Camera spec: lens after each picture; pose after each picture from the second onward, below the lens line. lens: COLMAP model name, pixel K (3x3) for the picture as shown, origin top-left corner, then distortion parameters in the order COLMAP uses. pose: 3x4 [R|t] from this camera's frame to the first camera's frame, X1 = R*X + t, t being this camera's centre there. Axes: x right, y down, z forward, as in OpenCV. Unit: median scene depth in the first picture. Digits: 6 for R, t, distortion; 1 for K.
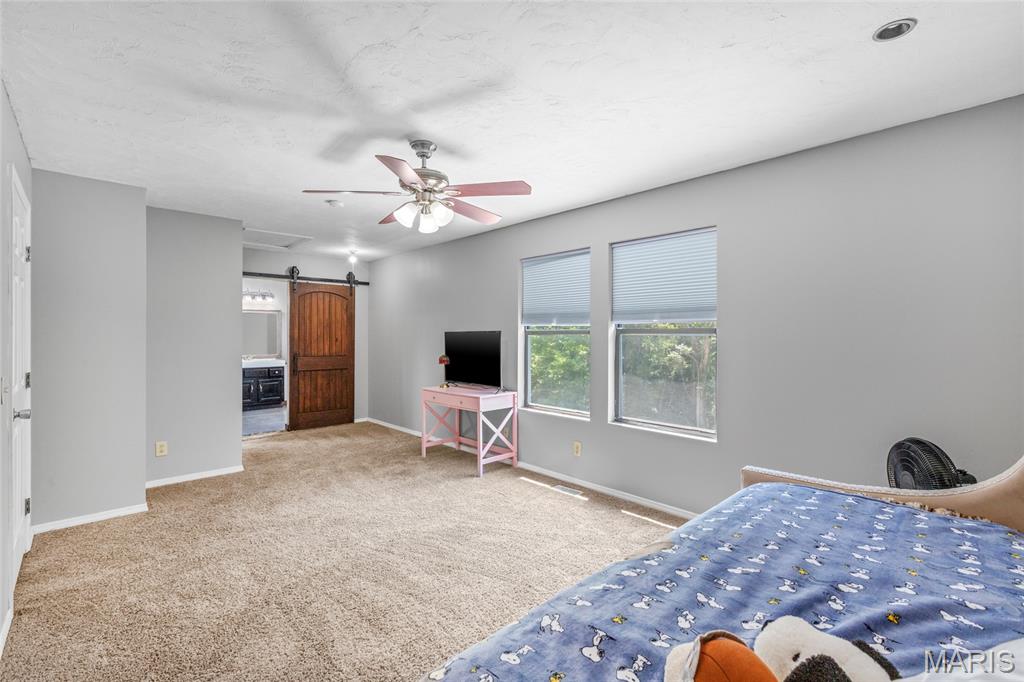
lens RADIAL K [[458.4, 0, 512.0], [0, 458.4, 335.4], [0, 0, 1]] dist [0.001854, 0.000605]
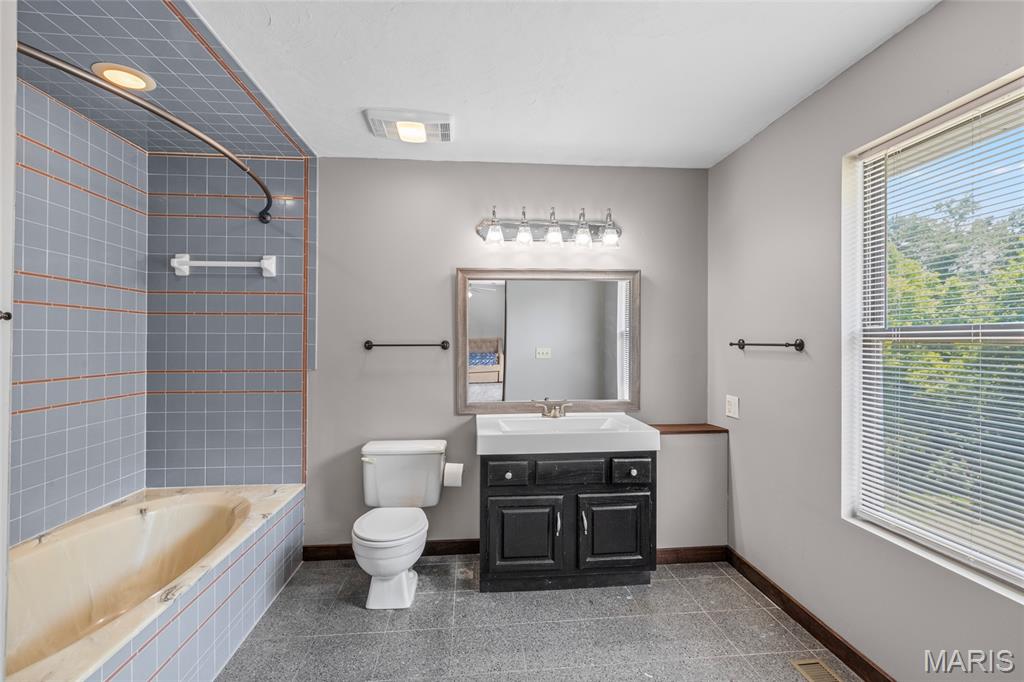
lens RADIAL K [[457.4, 0, 512.0], [0, 457.4, 341.0], [0, 0, 1]] dist [-0.000025, 0.000073]
pose [[0.780514, -0.001141, -0.625138, -0.683575], [-0.003941, 0.999969, -0.006746, -0.000881], [0.625126, 0.007729, 0.780485, 1.263503]]
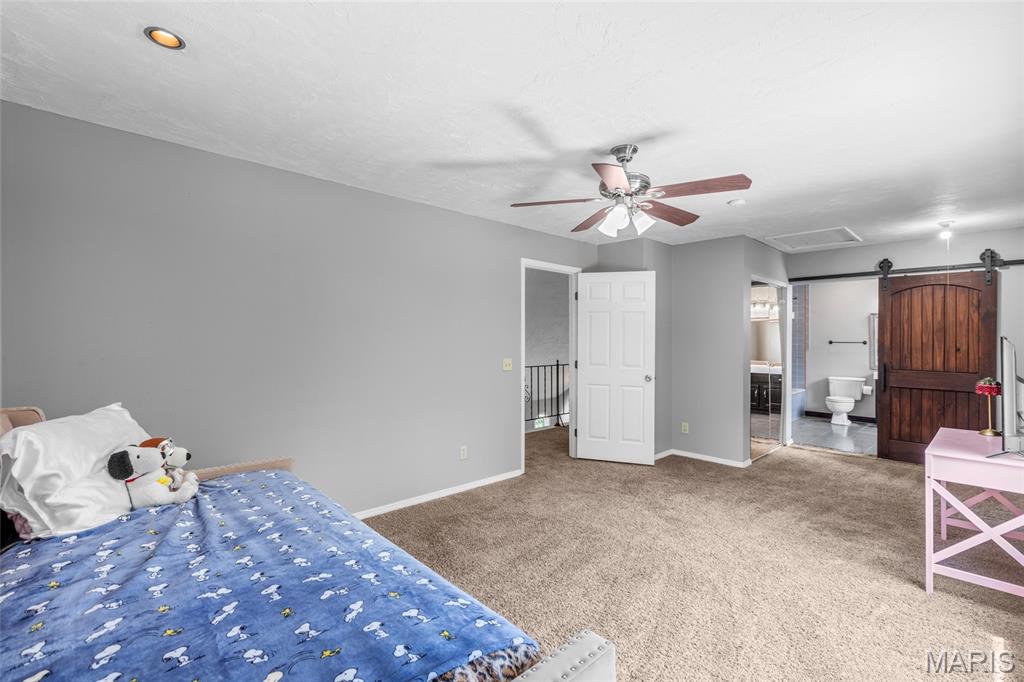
lens RADIAL K [[458.4, 0, 512.0], [0, 458.4, 335.4], [0, 0, 1]] dist [0.001854, 0.000605]
pose [[-0.004291, -0.007477, -0.999963, 0.477948], [-0.009104, 0.999931, -0.007437, -0.001261], [0.999949, 0.009072, -0.004358, 0.454617]]
